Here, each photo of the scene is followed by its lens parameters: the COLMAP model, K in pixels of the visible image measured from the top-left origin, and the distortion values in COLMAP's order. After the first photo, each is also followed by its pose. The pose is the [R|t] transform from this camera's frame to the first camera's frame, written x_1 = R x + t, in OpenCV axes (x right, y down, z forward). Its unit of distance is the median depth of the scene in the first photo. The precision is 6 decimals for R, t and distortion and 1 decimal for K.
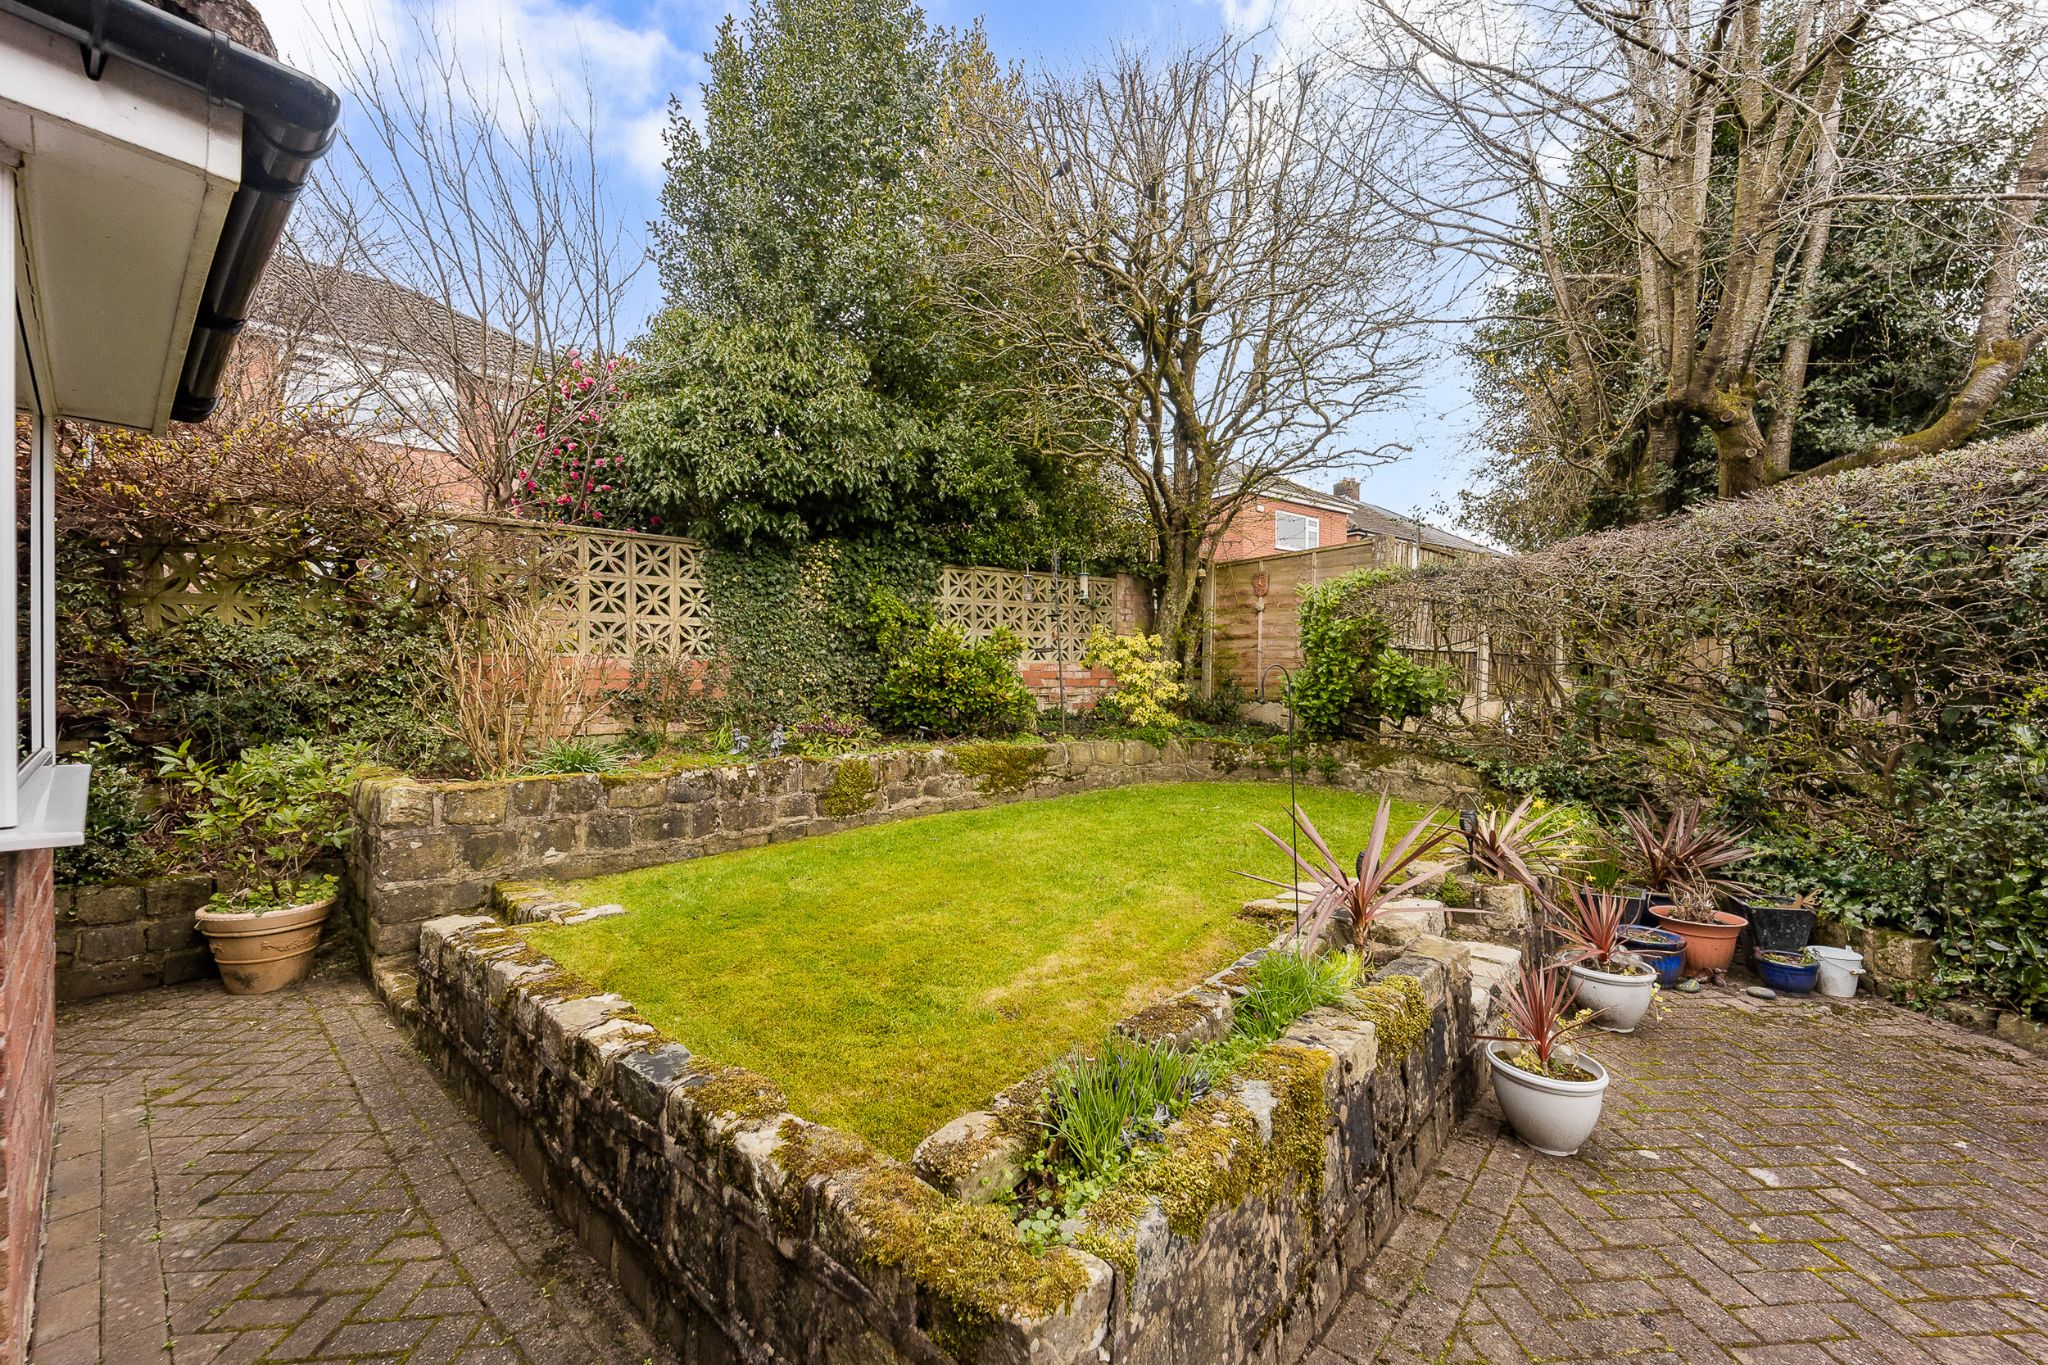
lens RADIAL K [[788.6, 0, 1022.9], [0, 788.6, 695.7], [0, 0, 1]] dist [0.026235, -0.015278]
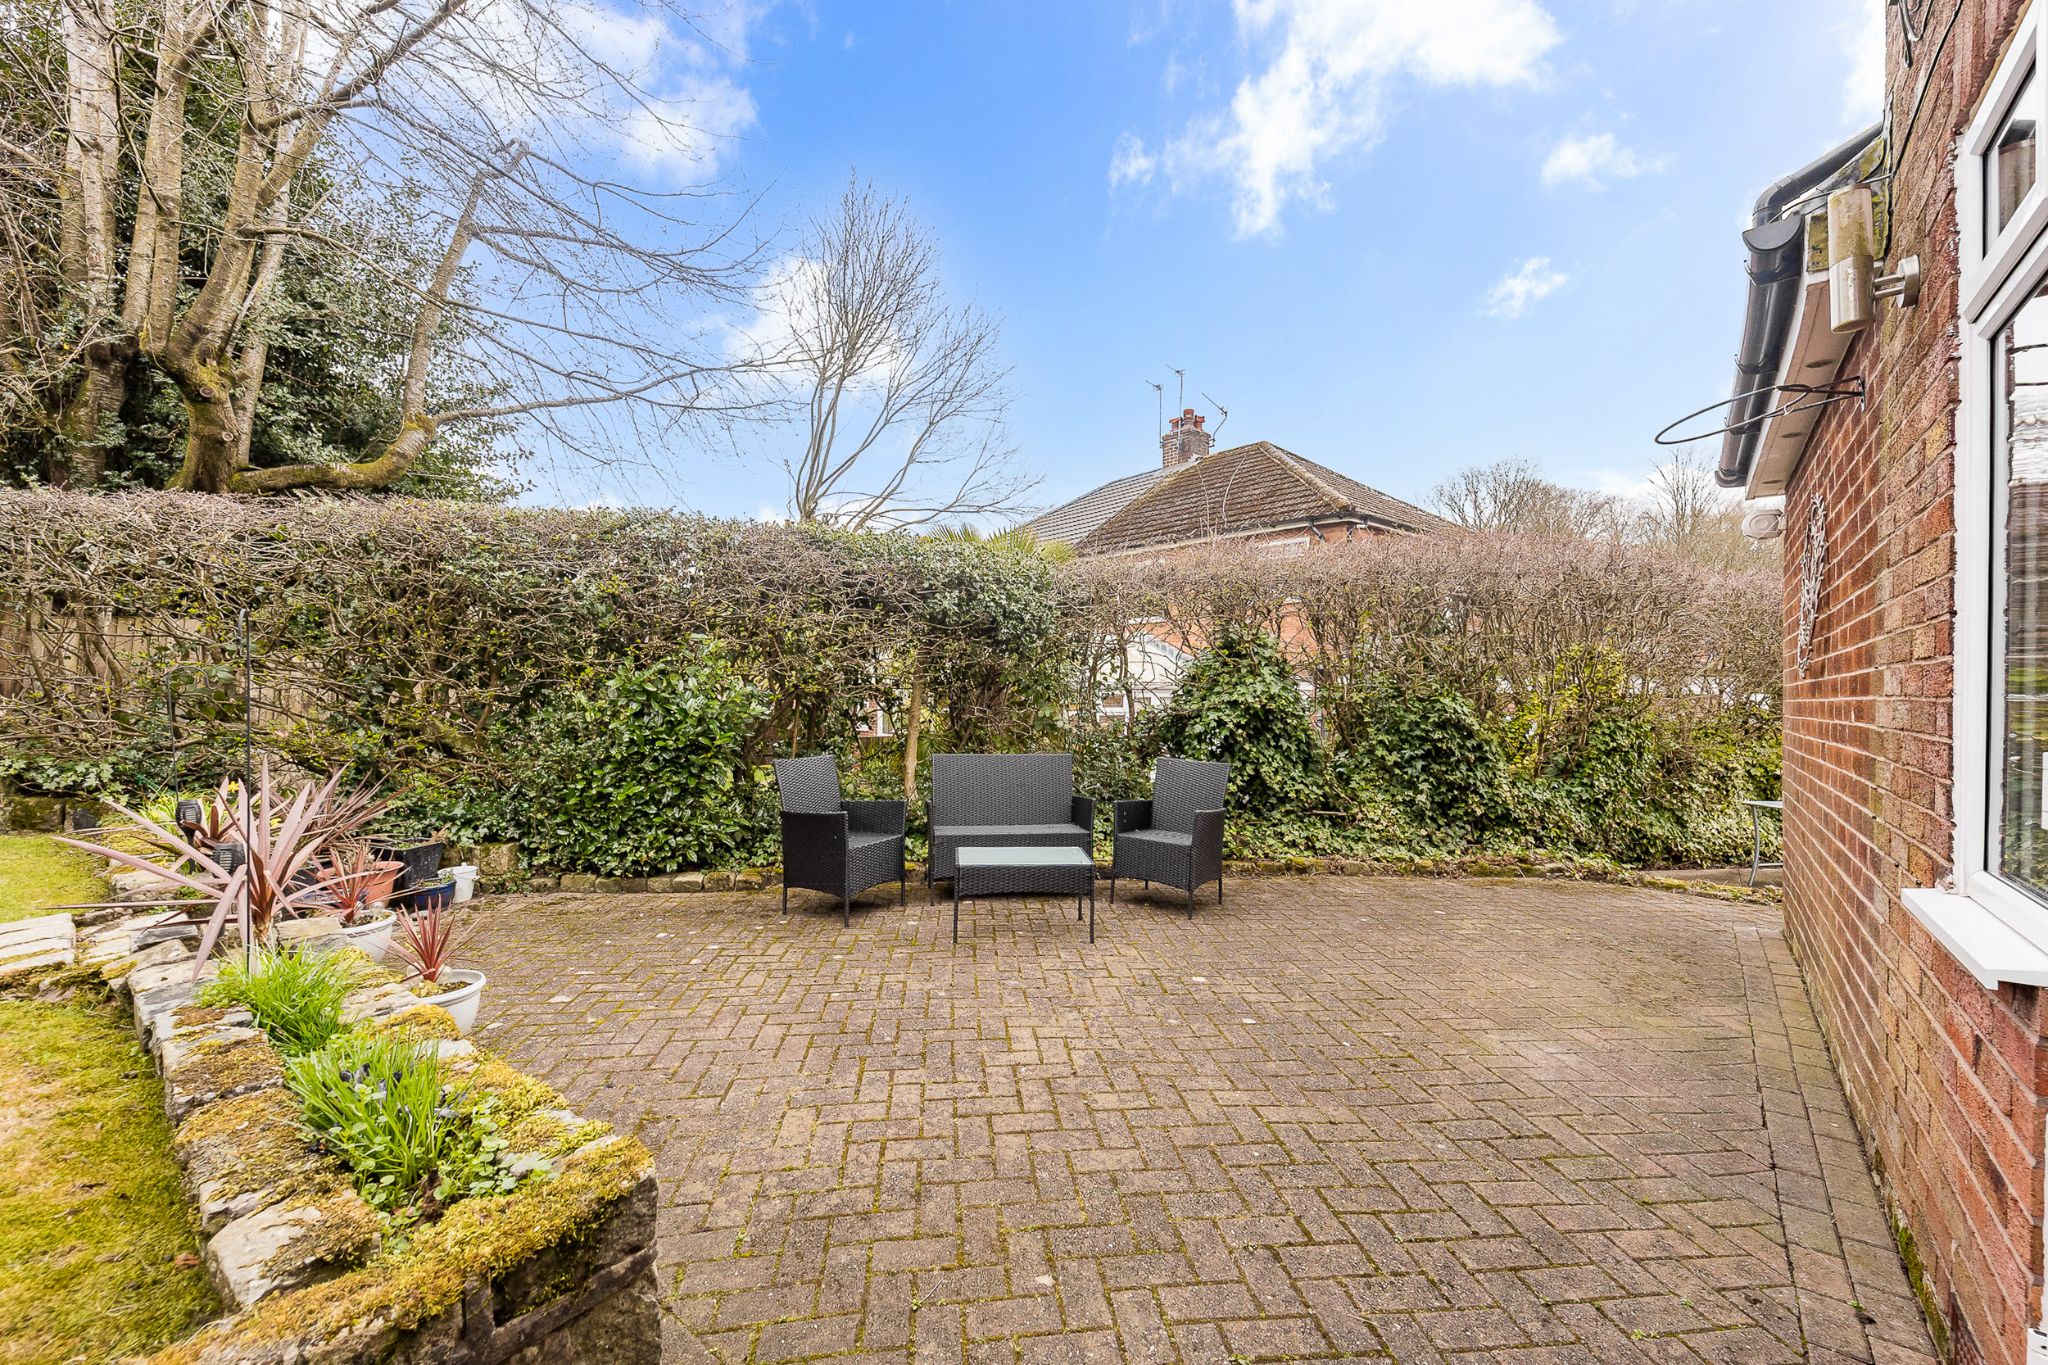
lens RADIAL K [[837.6, 0, 1026.2], [0, 837.6, 697.3], [0, 0, 1]] dist [-0.000191, -0.000102]
pose [[-0.091369, -0.007306, 0.995790, -0.462340], [0.000887, 0.999972, 0.007418, 0.031371], [-0.995817, 0.001561, -0.091360, 0.206908]]
